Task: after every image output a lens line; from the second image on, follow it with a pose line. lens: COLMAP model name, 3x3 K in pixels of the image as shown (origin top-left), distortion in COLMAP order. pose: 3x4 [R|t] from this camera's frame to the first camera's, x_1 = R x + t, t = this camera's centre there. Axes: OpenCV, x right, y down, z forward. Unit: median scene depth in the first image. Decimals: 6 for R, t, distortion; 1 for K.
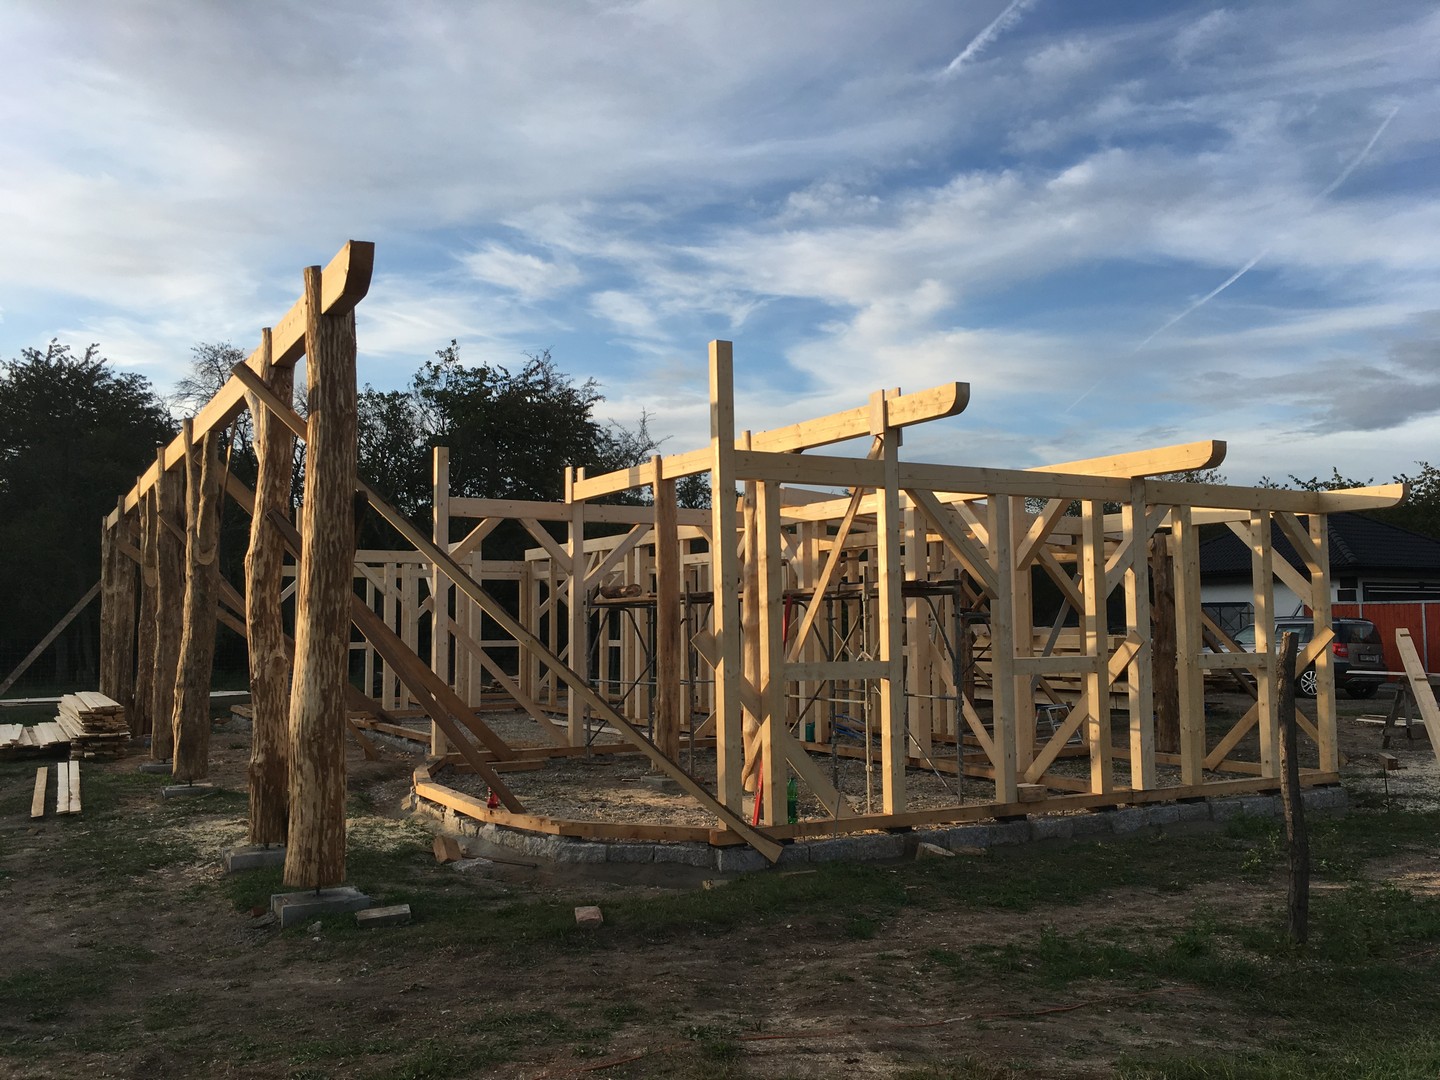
lens RADIAL K [[1231.7, 0, 720.0], [0, 1231.7, 576.8], [0, 0, 1]] dist [0.105830, -0.132202]
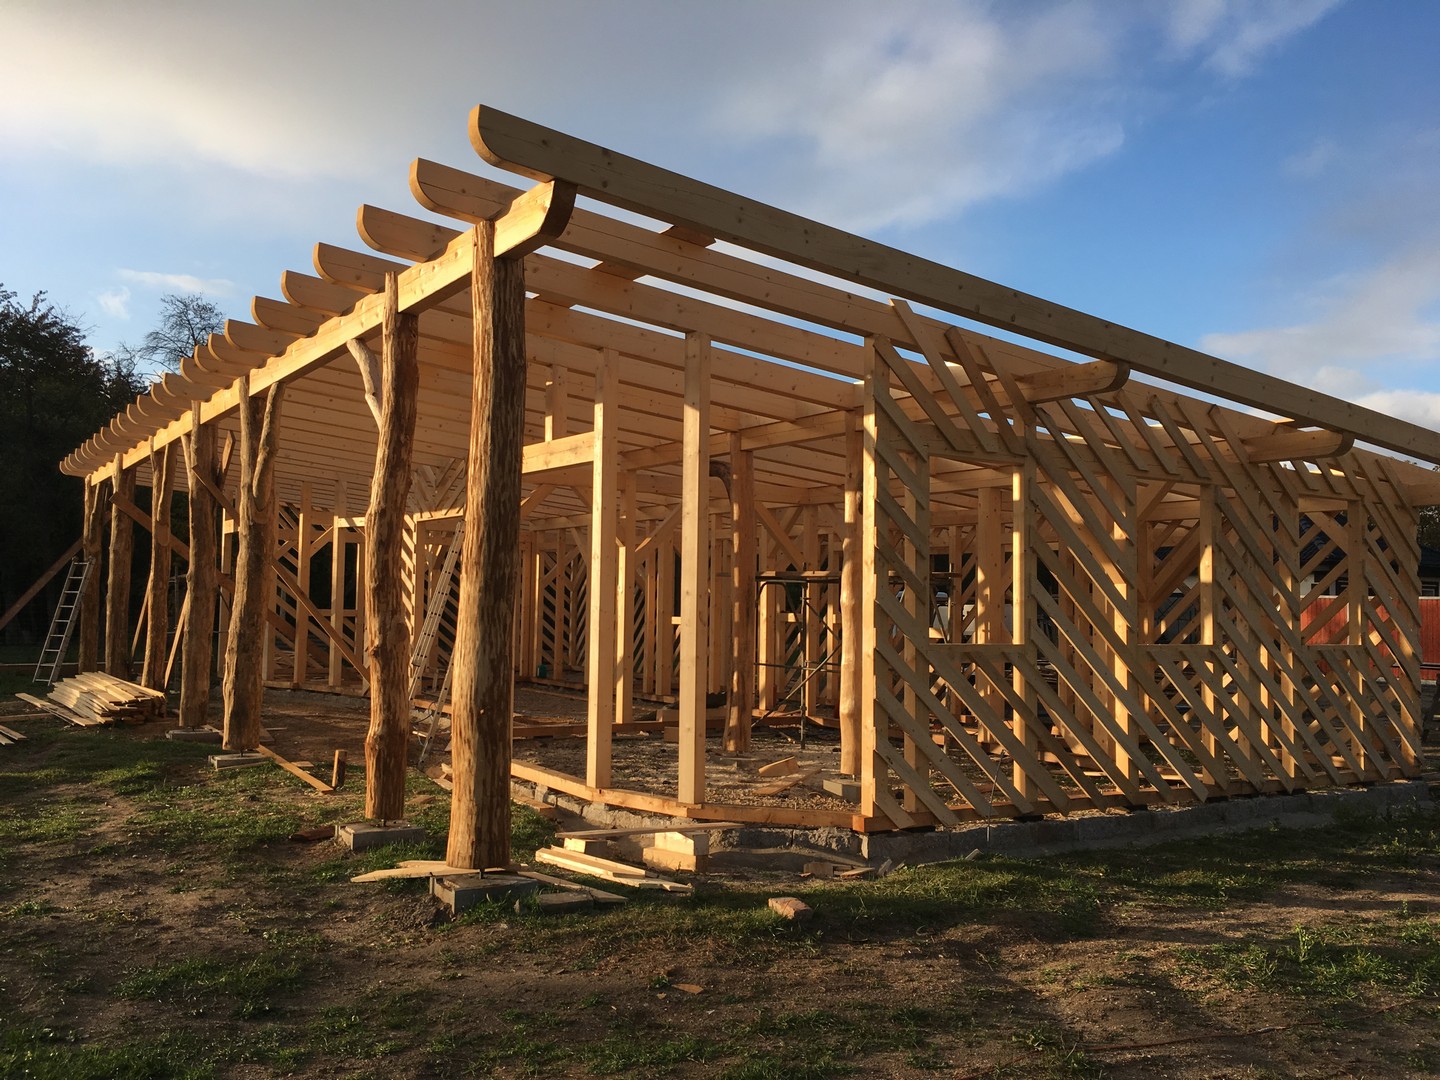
lens RADIAL K [[1221.7, 0, 740.2], [0, 1221.7, 582.5], [0, 0, 1]] dist [0.079333, -0.081653]
pose [[0.996901, 0.030186, 0.072640, -0.146147], [-0.031667, 0.999312, 0.019314, 0.006646], [-0.072007, -0.021554, 0.997171, 0.048574]]
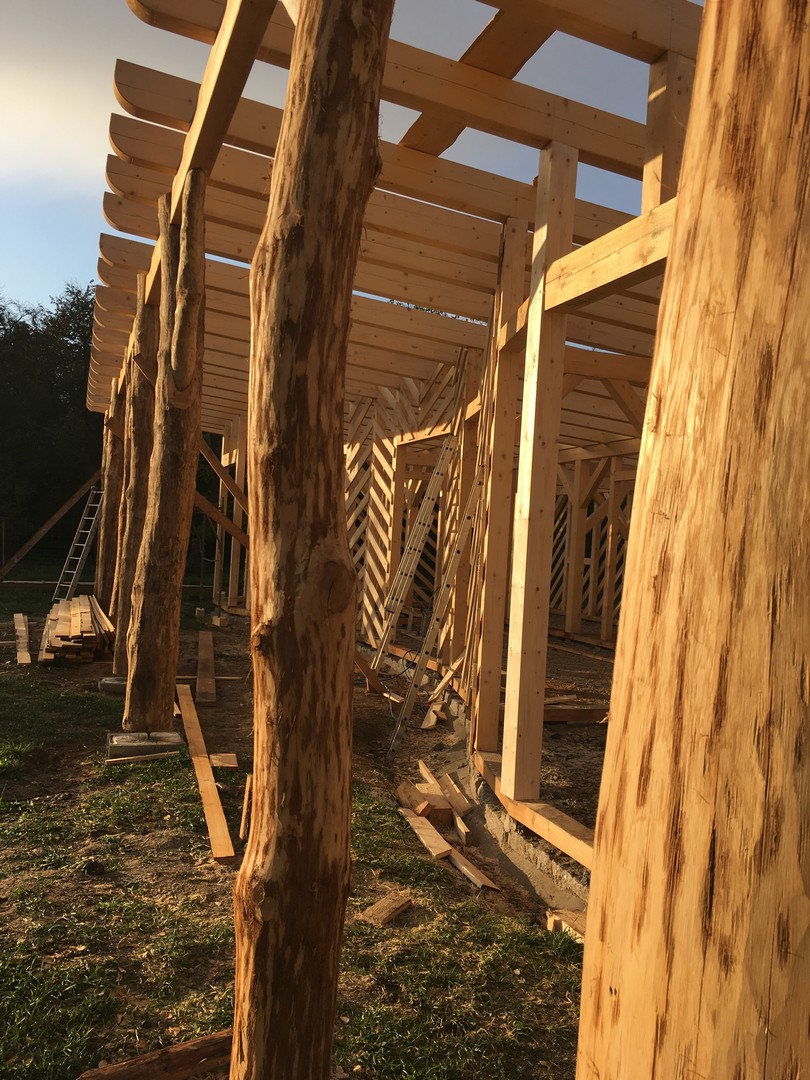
lens RADIAL K [[923.7, 0, 402.8], [0, 923.7, 585.1], [0, 0, 1]] dist [0.105830, -0.132202]
pose [[0.982084, 0.072671, -0.173869, -0.257155], [-0.058504, 0.994639, 0.085269, 0.042749], [0.179134, -0.073570, 0.981070, 0.666732]]
